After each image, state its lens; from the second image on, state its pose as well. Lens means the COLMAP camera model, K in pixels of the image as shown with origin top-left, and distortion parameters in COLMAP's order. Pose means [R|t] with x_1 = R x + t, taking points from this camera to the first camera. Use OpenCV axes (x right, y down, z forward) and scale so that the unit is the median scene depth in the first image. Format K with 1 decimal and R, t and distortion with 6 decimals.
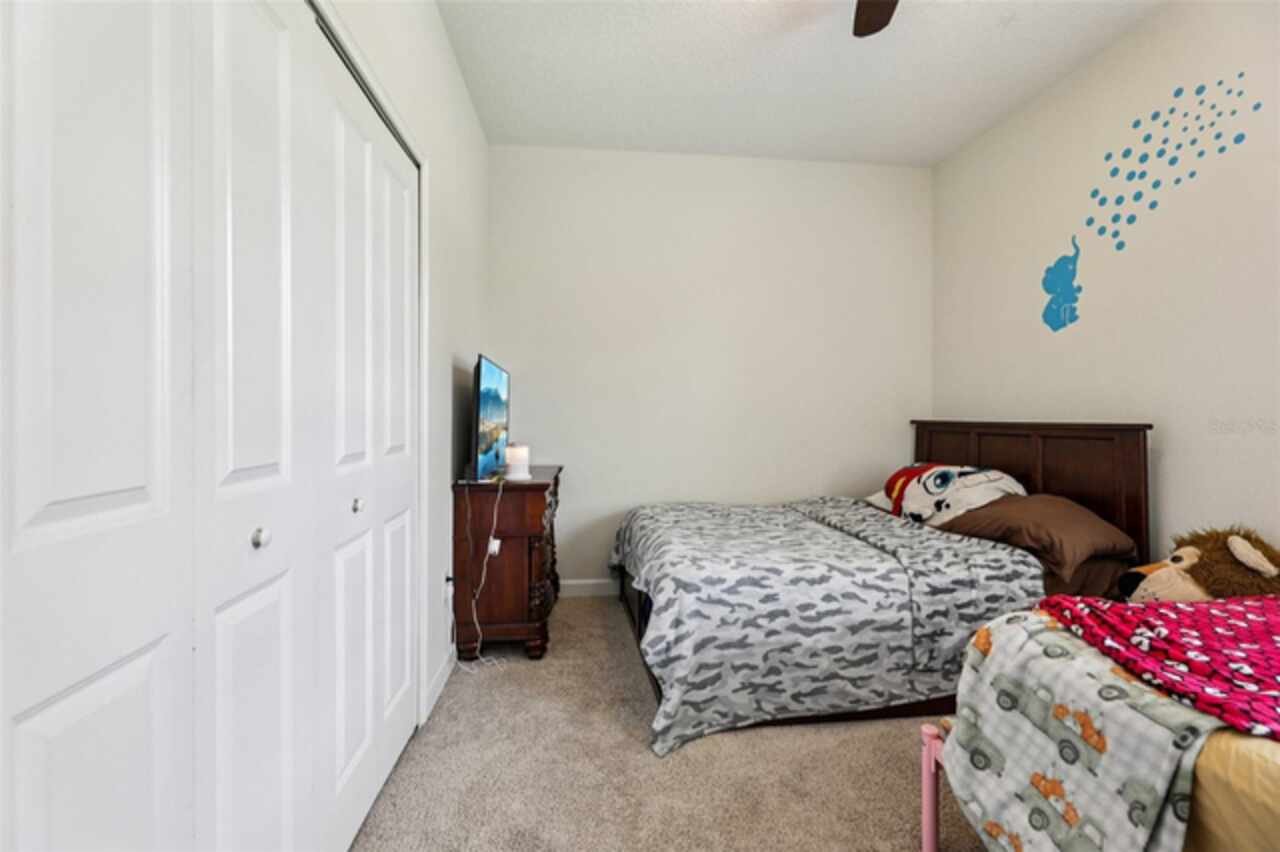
lens RADIAL K [[527.9, 0, 640.5], [0, 527.9, 417.7], [0, 0, 1]] dist [0.001191, -0.000092]
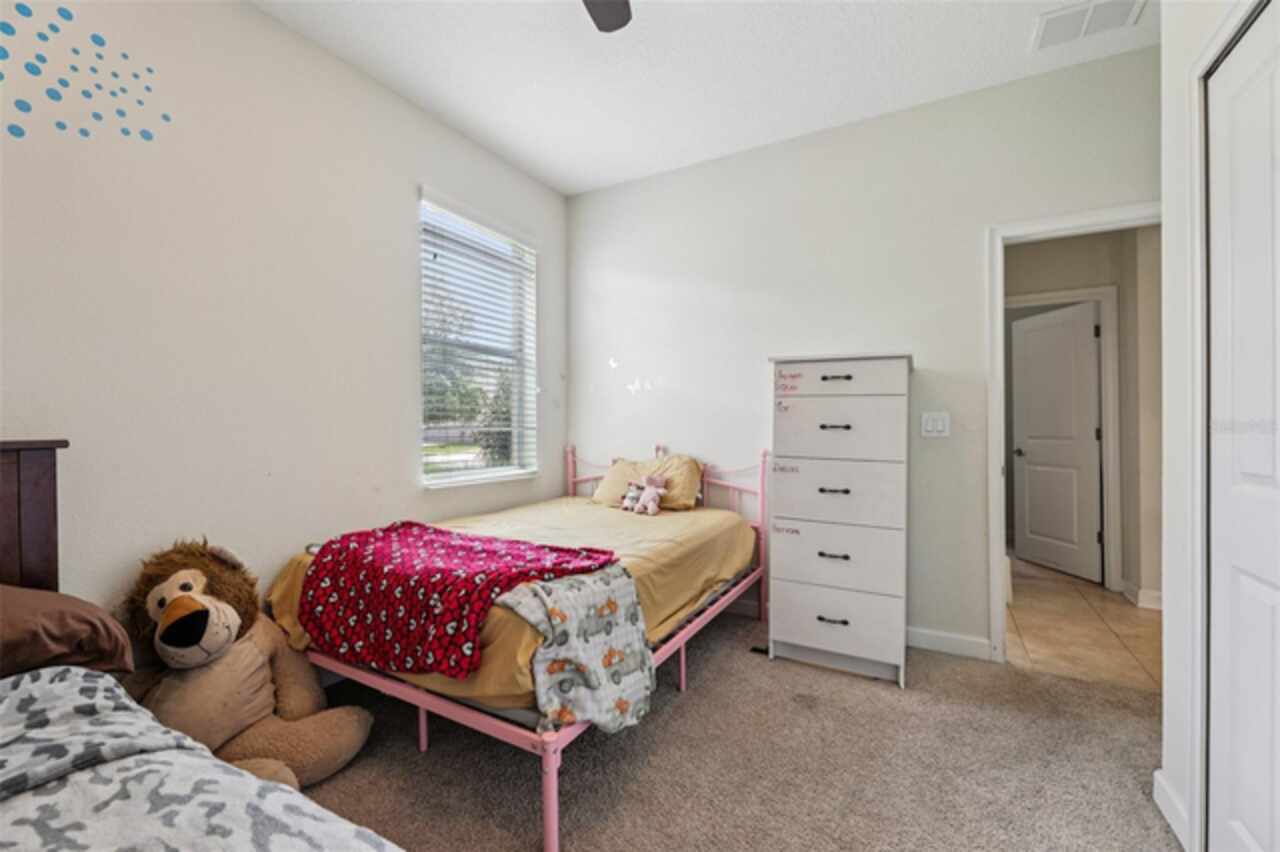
lens RADIAL K [[527.9, 0, 642.7], [0, 527.9, 425.0], [0, 0, 1]] dist [0.001191, -0.000092]
pose [[-0.809231, -0.002582, 0.587485, -0.134501], [0.003238, 0.999956, 0.008855, -0.013989], [-0.587481, 0.009068, -0.809187, 1.174735]]
